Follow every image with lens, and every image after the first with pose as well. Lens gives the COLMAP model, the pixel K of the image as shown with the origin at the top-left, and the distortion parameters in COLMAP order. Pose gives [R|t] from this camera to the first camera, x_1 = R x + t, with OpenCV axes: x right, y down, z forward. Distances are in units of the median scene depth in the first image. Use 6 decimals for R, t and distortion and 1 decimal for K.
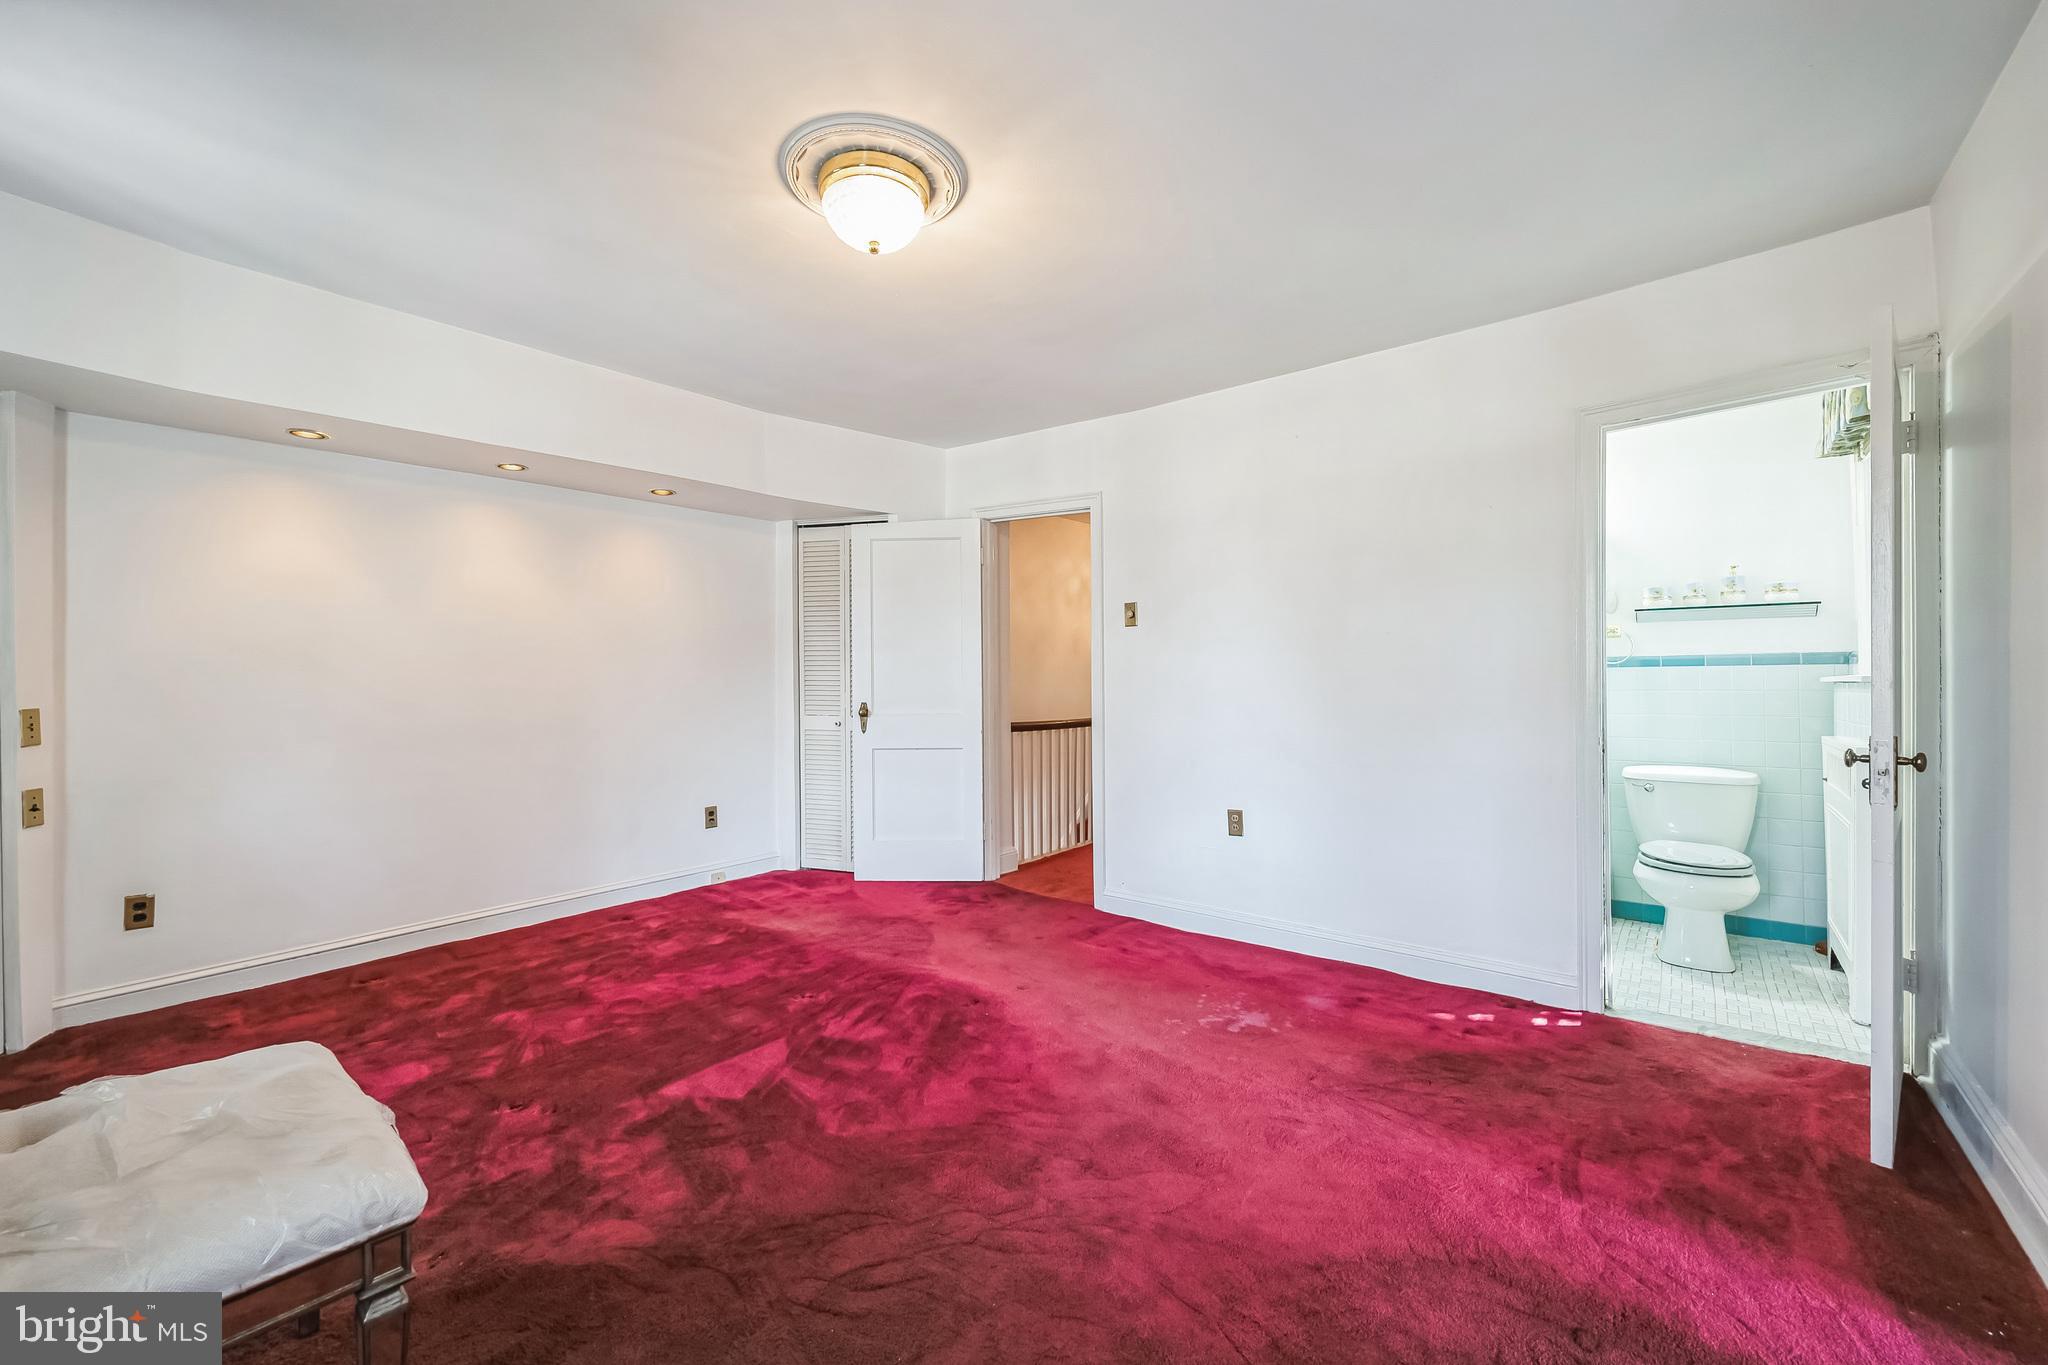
lens RADIAL K [[802.0, 0, 1024.0], [0, 802.0, 682.5], [0, 0, 1]] dist [-0.000416, -0.000056]
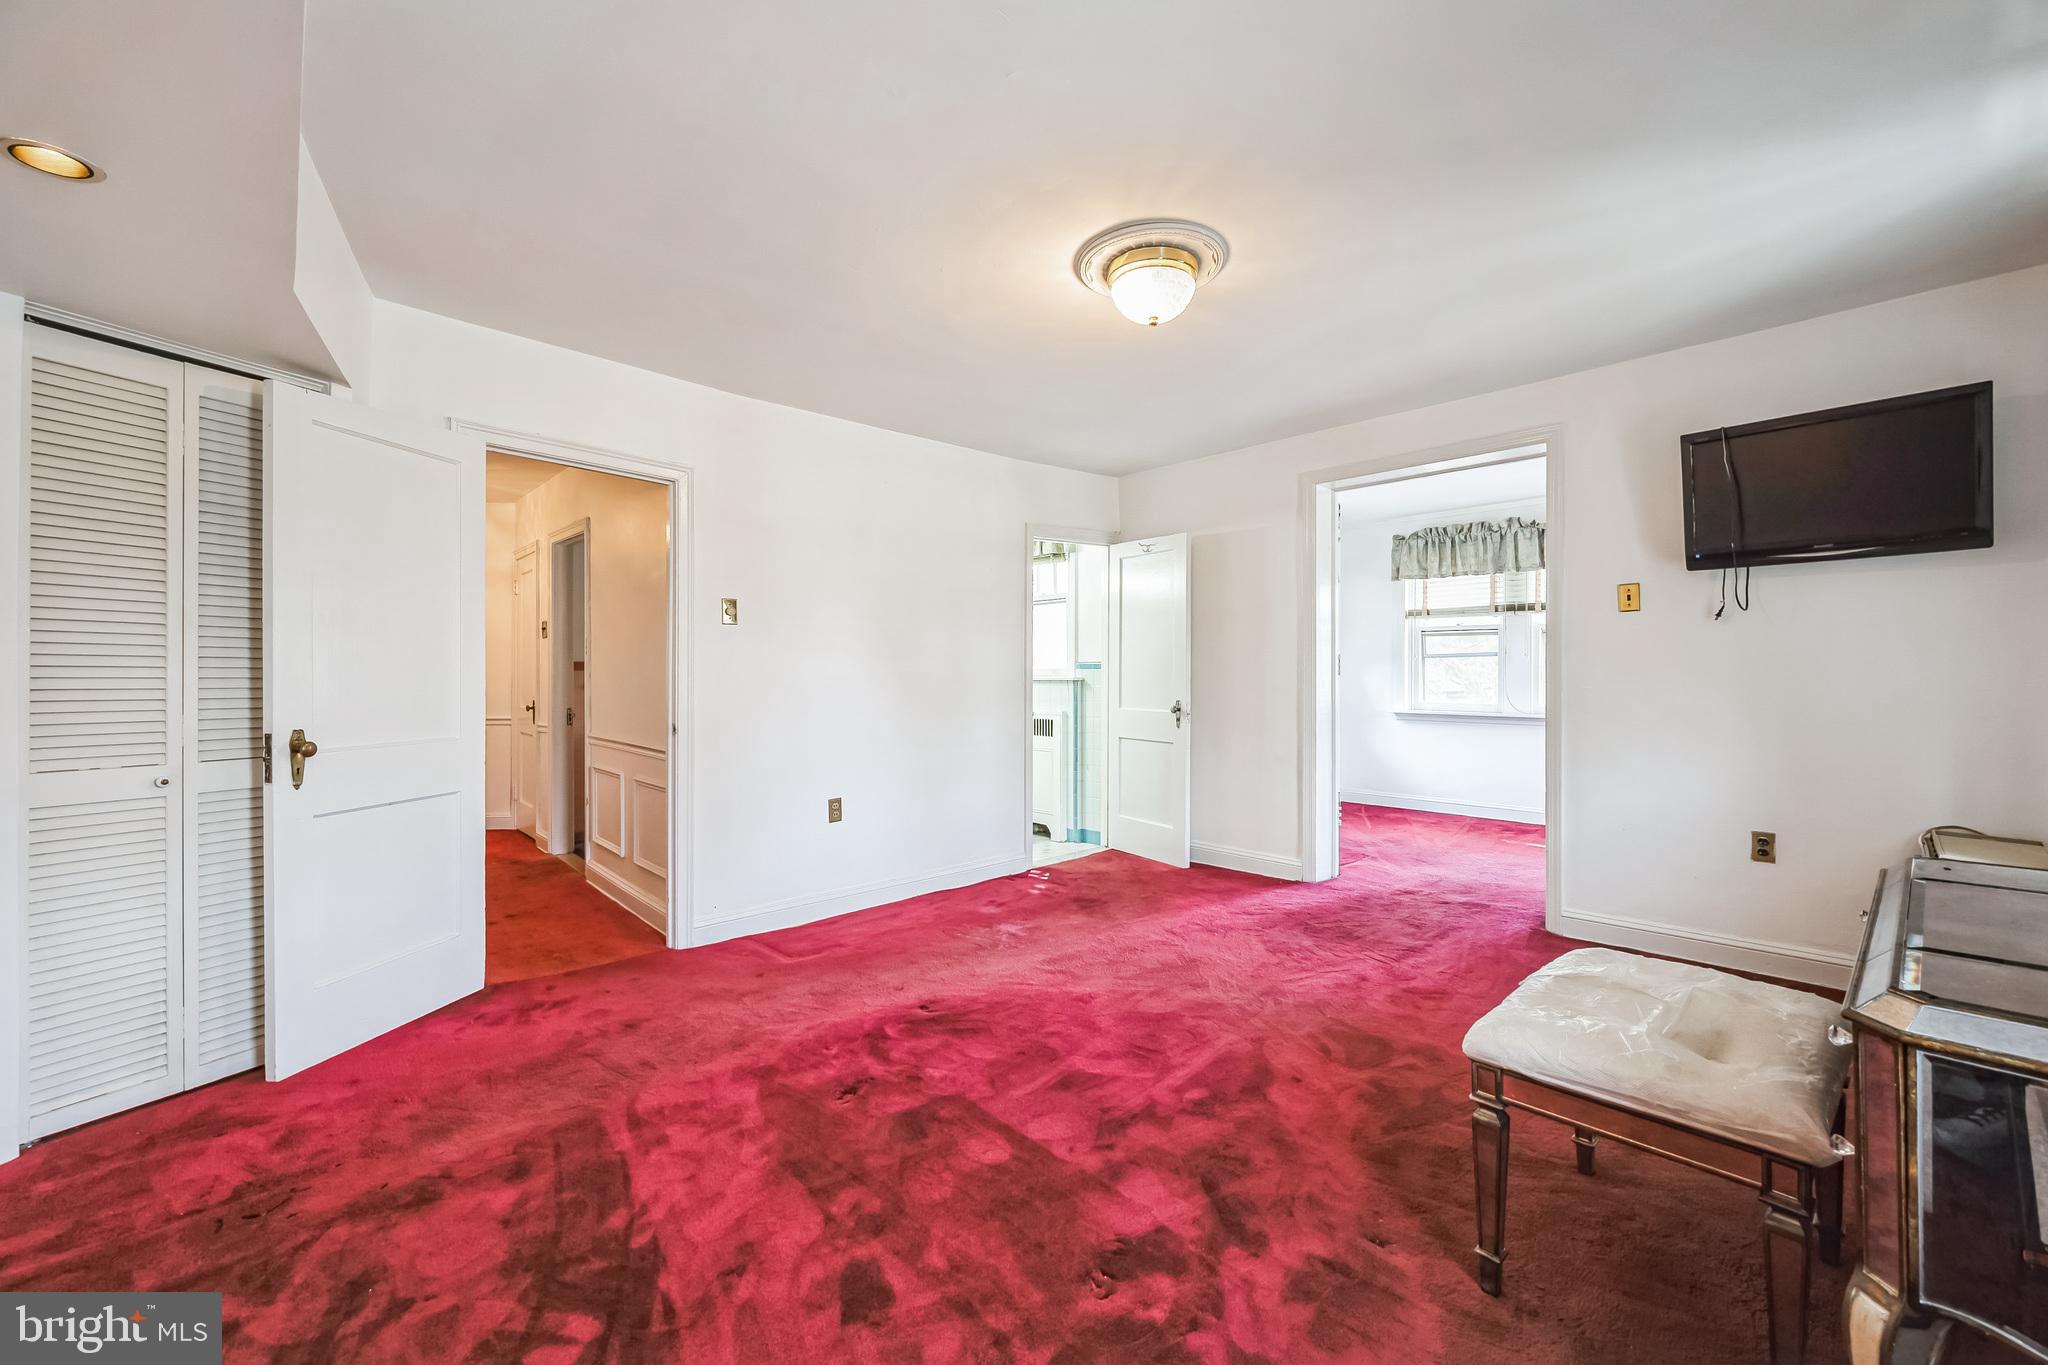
lens RADIAL K [[802.0, 0, 1024.0], [0, 802.0, 682.5], [0, 0, 1]] dist [-0.000416, -0.000056]
pose [[0.141312, -0.004135, 0.989956, -0.800191], [0.005316, 0.999980, 0.003418, -0.004979], [-0.989951, 0.004780, 0.141331, 0.579063]]
